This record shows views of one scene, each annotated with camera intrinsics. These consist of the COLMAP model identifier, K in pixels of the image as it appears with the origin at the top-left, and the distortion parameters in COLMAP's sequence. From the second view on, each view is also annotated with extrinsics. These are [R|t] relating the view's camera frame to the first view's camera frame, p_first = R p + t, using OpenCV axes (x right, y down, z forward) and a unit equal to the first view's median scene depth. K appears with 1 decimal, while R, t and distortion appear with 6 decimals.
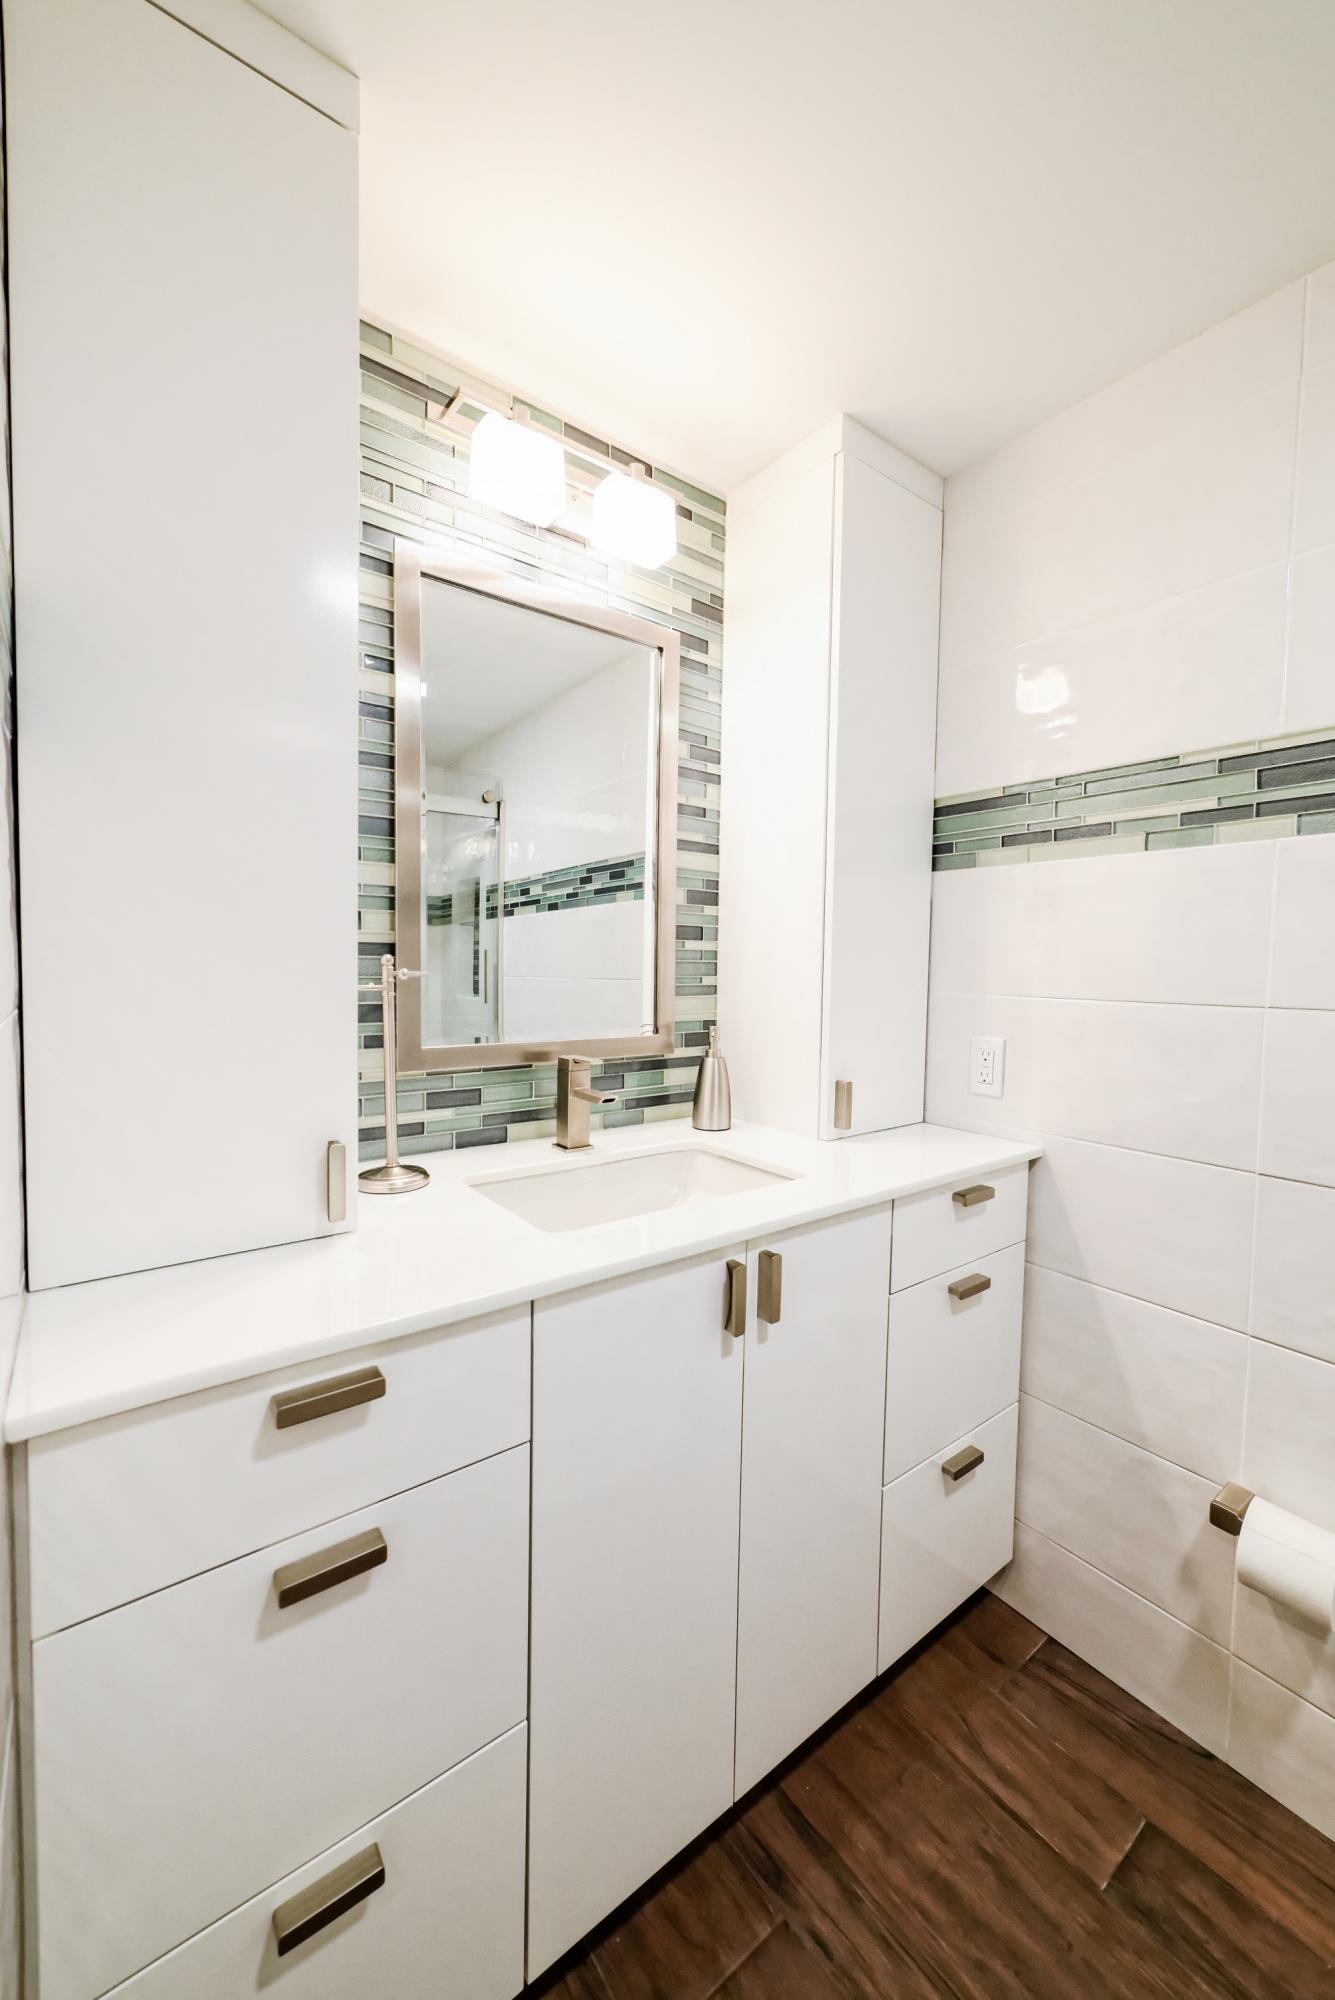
lens RADIAL K [[766.1, 0, 662.4], [0, 766.1, 998.2], [0, 0, 1]] dist [0.000300, 0.002325]
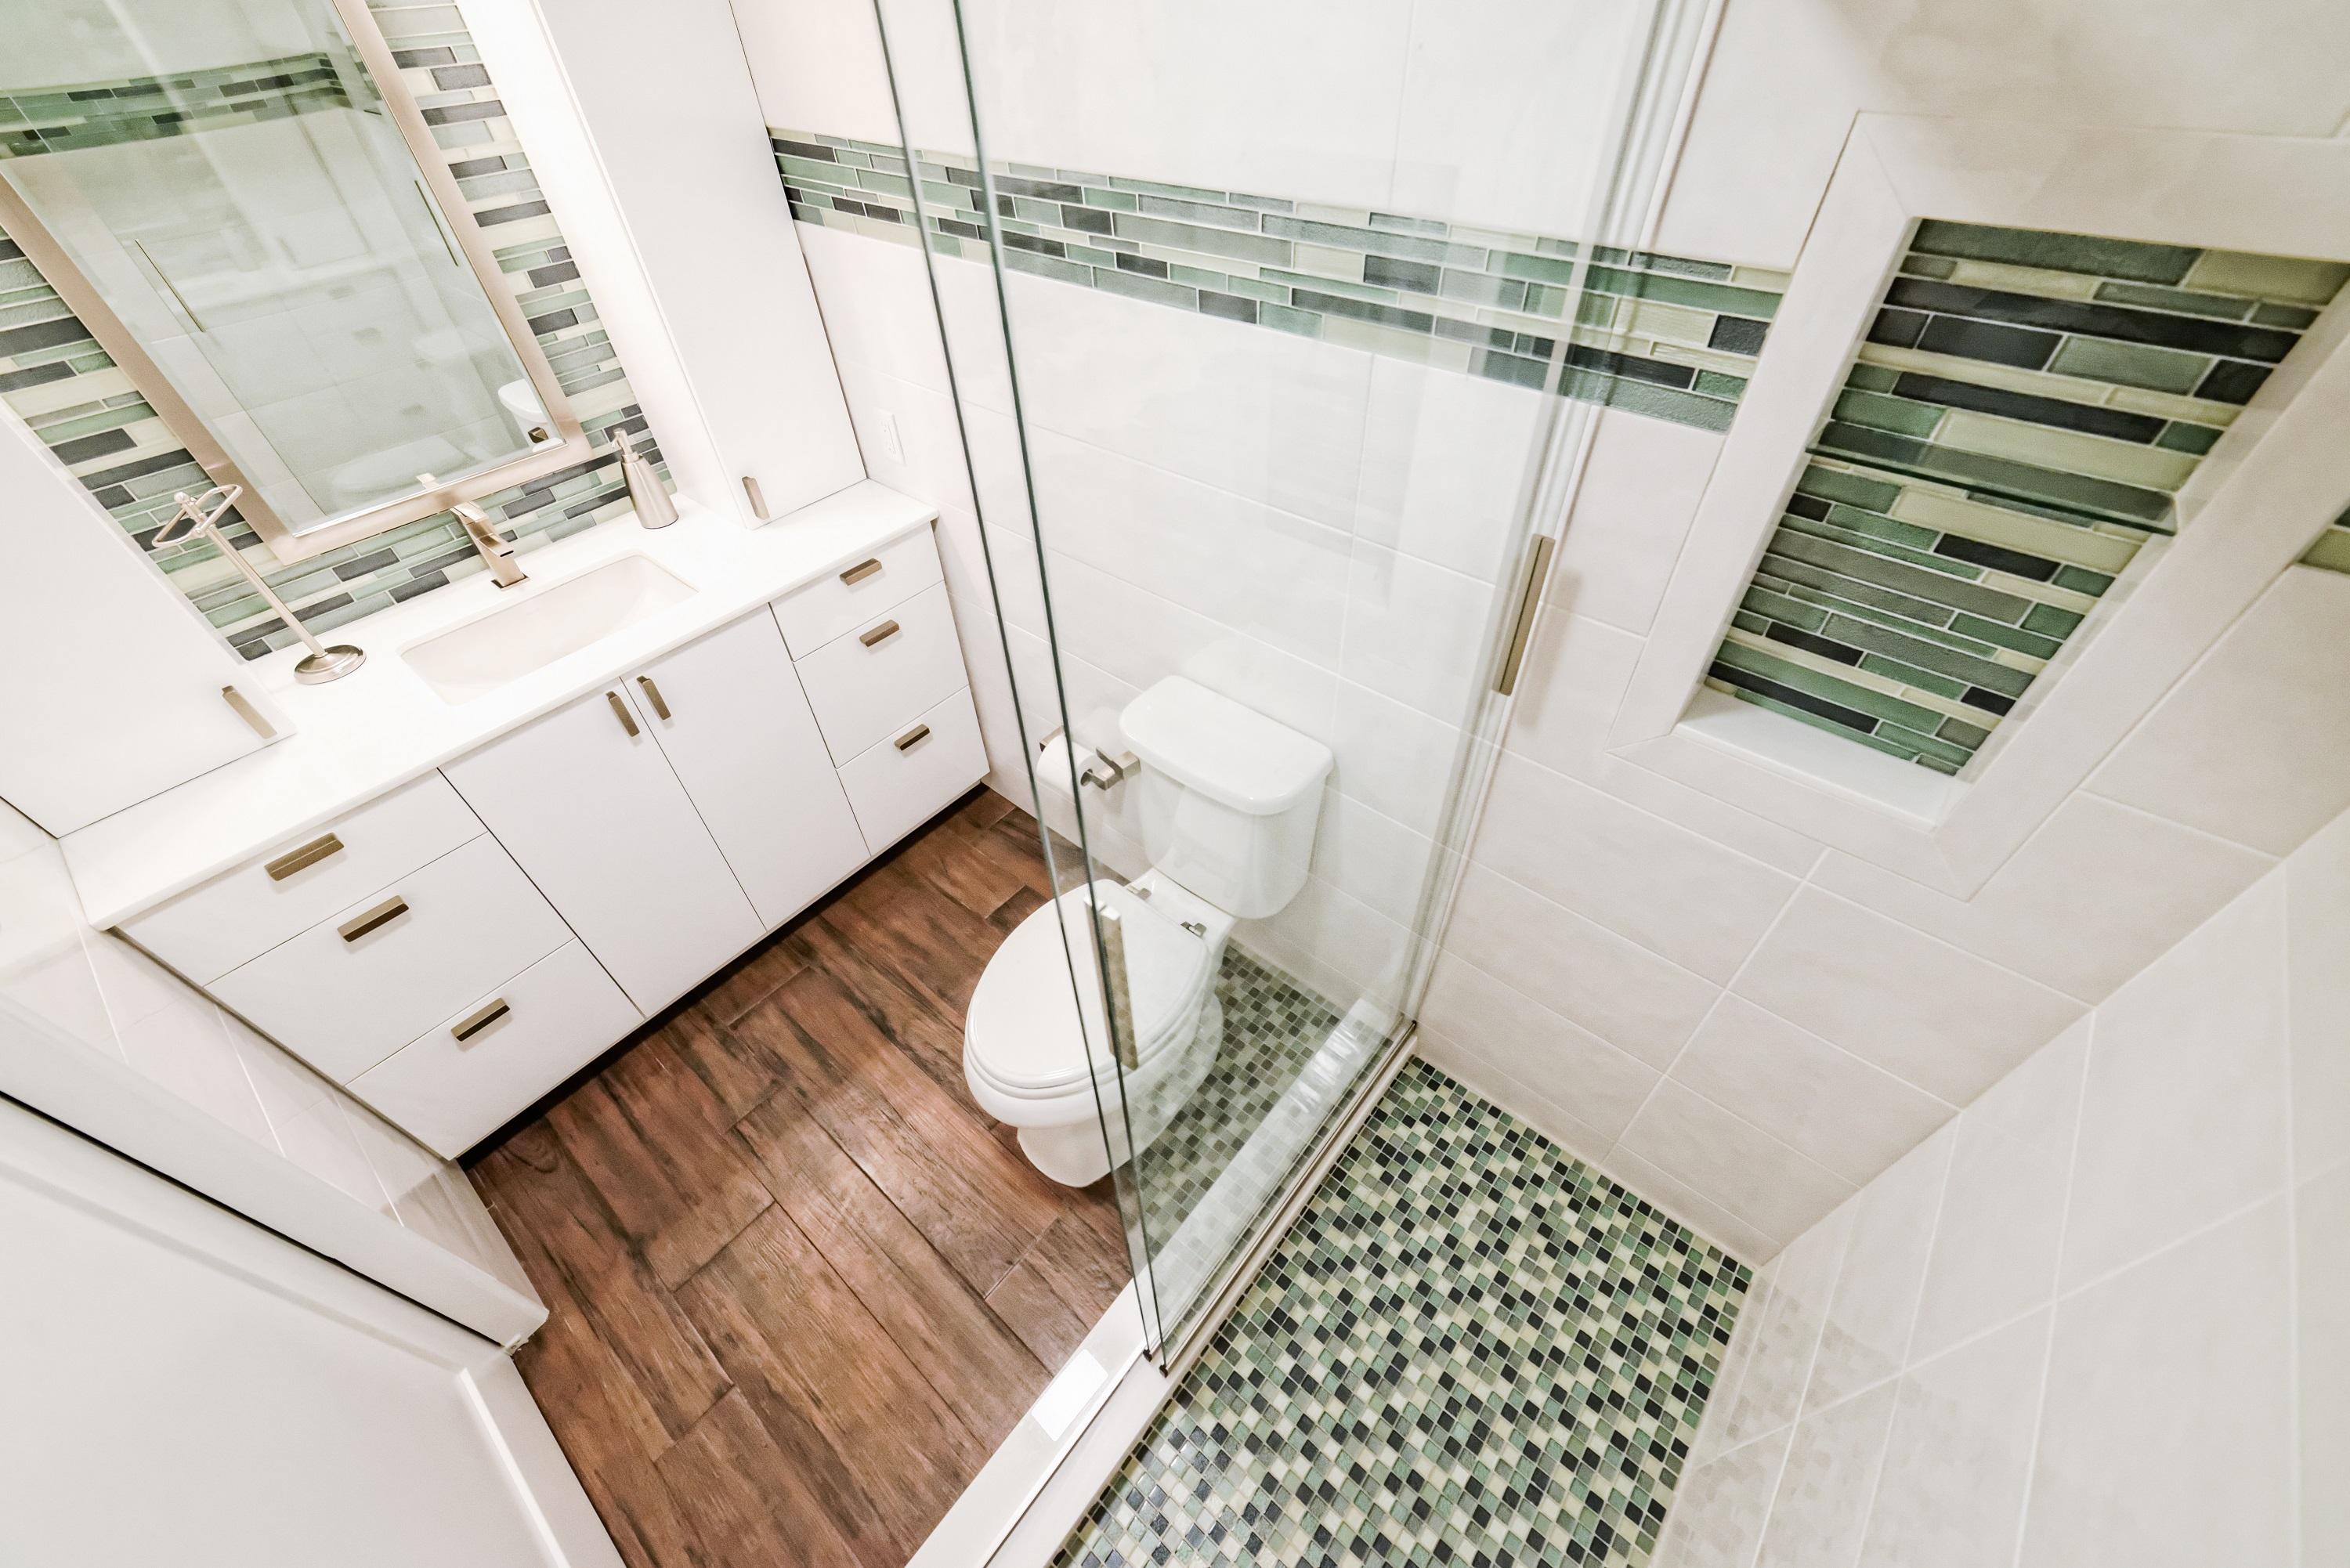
lens RADIAL K [[910.2, 0, 1175.0], [0, 910.2, 784.0], [0, 0, 1]] dist [-0.001000, 0.003159]
pose [[0.976608, -0.183613, 0.111905, 0.637335], [0.062957, 0.741781, 0.667680, -0.422202], [-0.205604, -0.645017, 0.735989, -0.400212]]
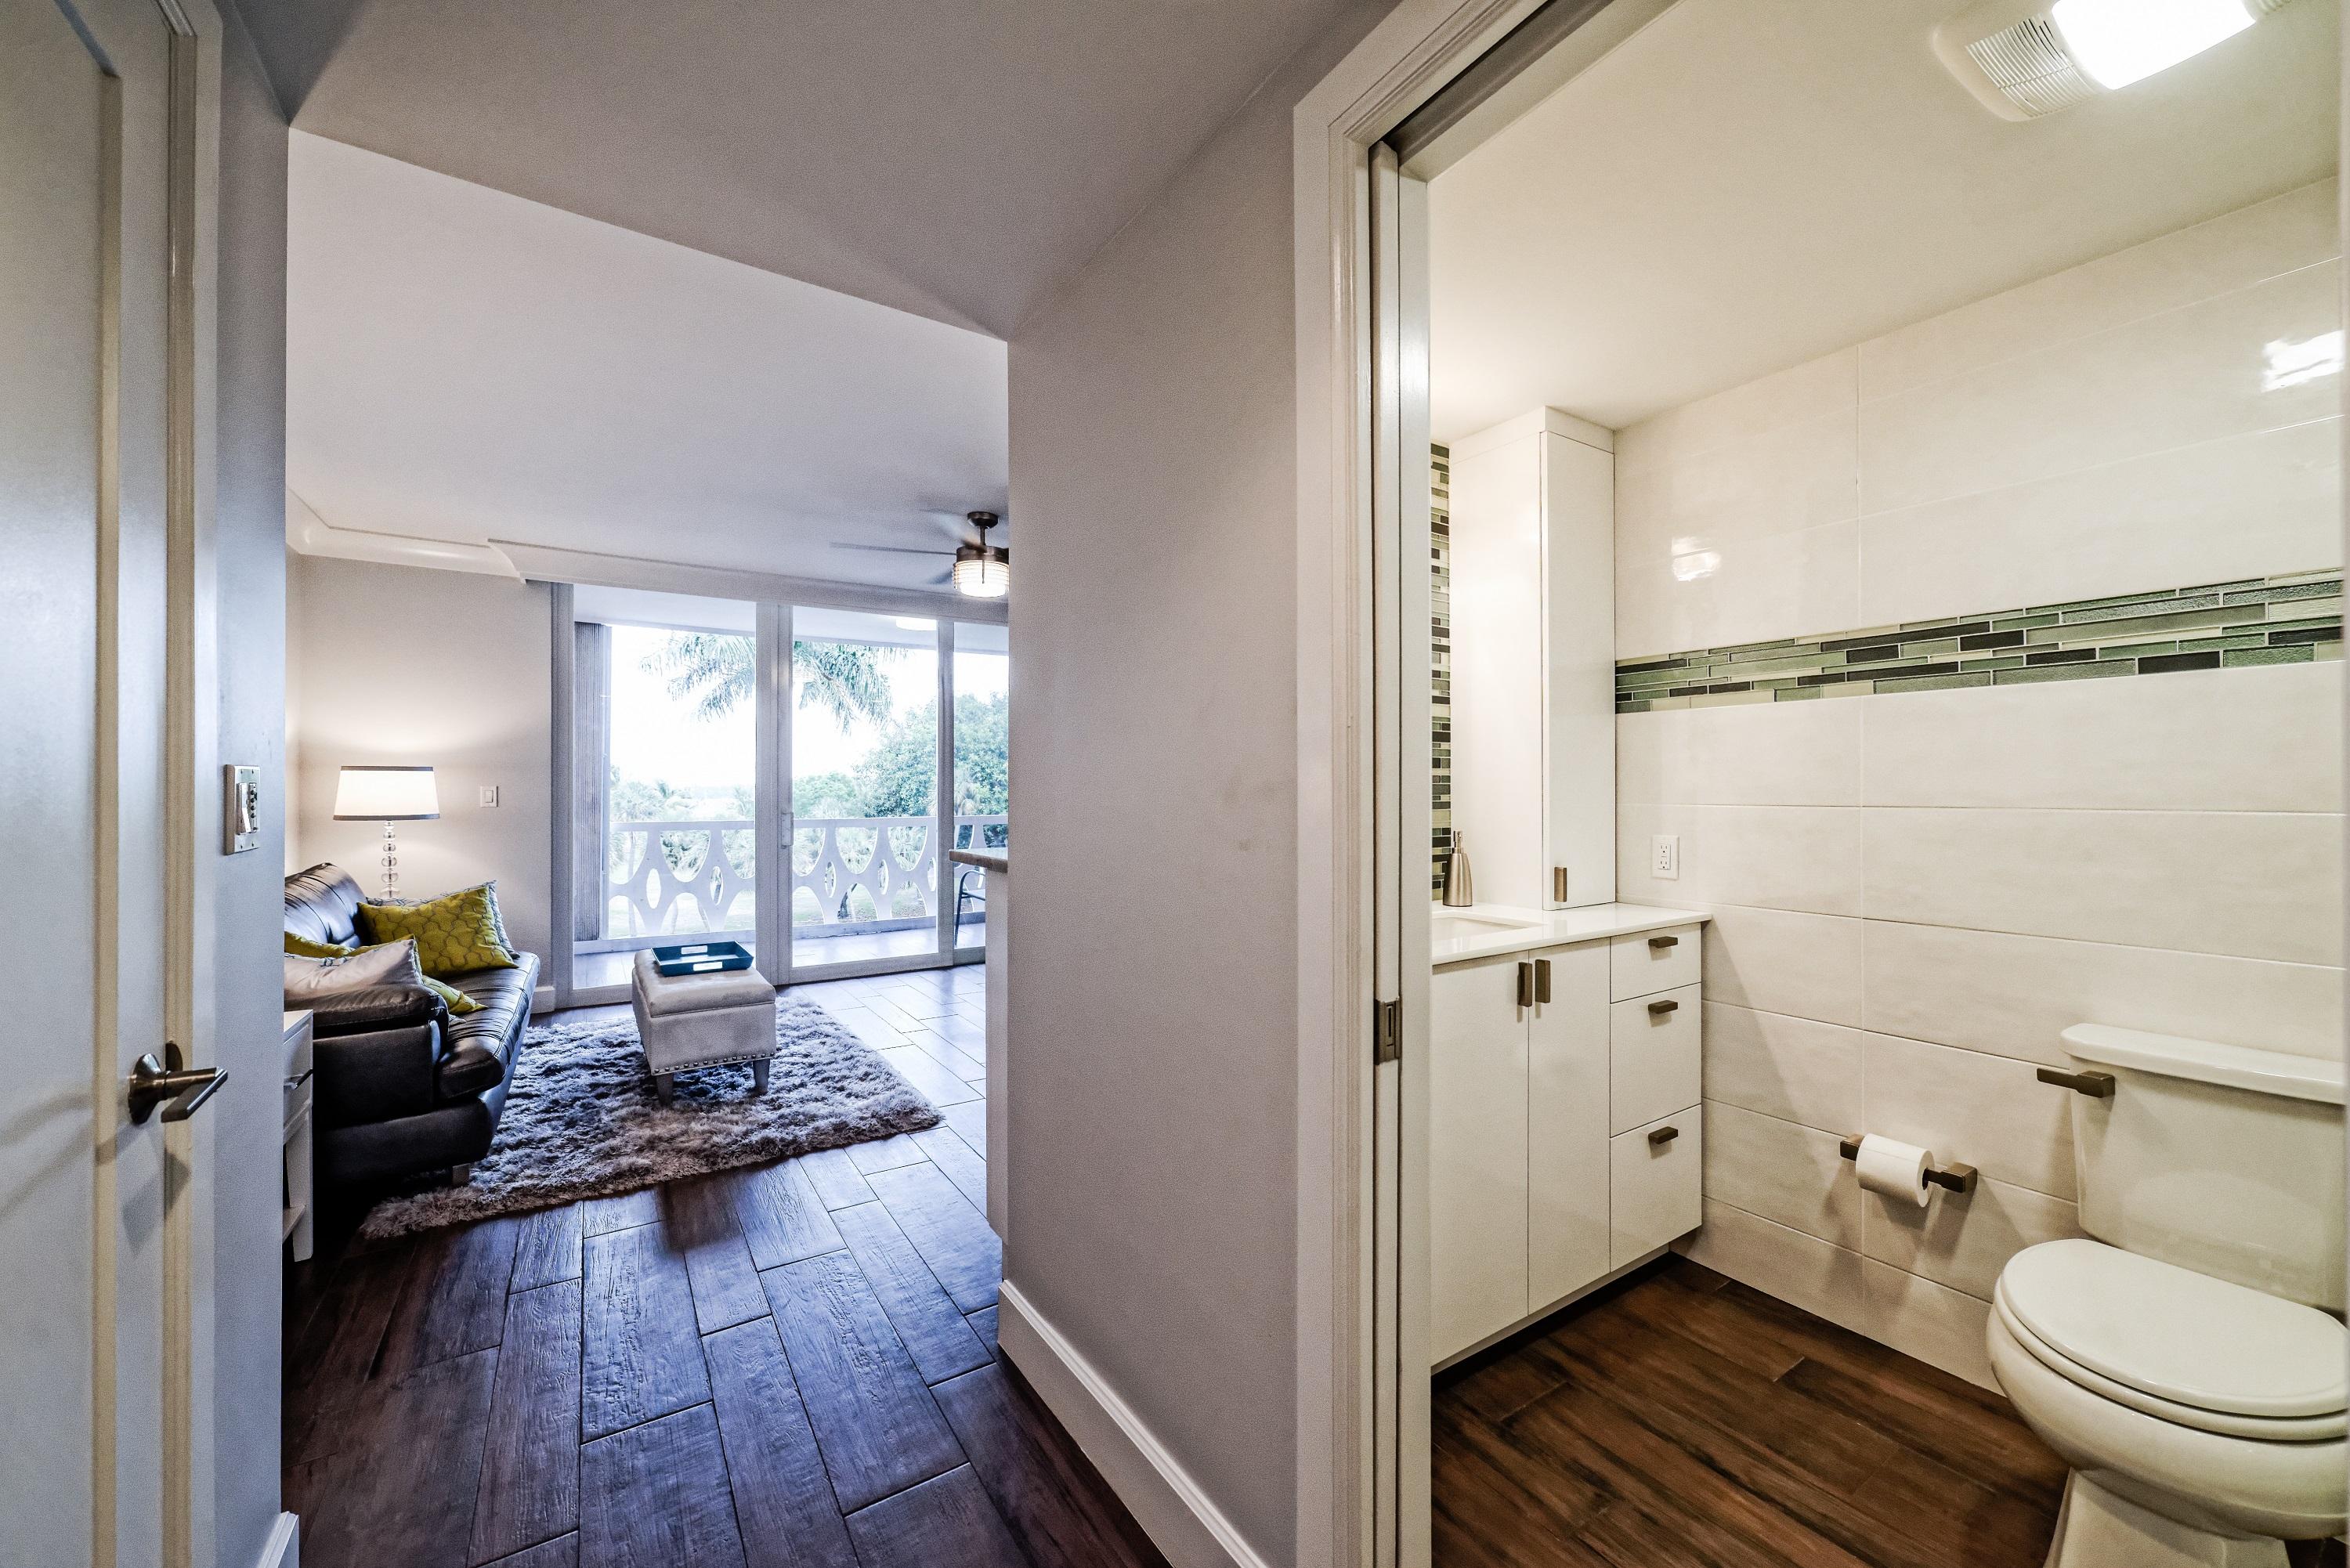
lens RADIAL K [[900.2, 0, 1175.0], [0, 900.2, 784.0], [0, 0, 1]] dist [0.000300, 0.002325]
pose [[0.997782, -0.018124, -0.064049, -0.369295], [0.014647, 0.998416, -0.054331, 0.036797], [0.064933, 0.053272, 0.996467, -0.711099]]
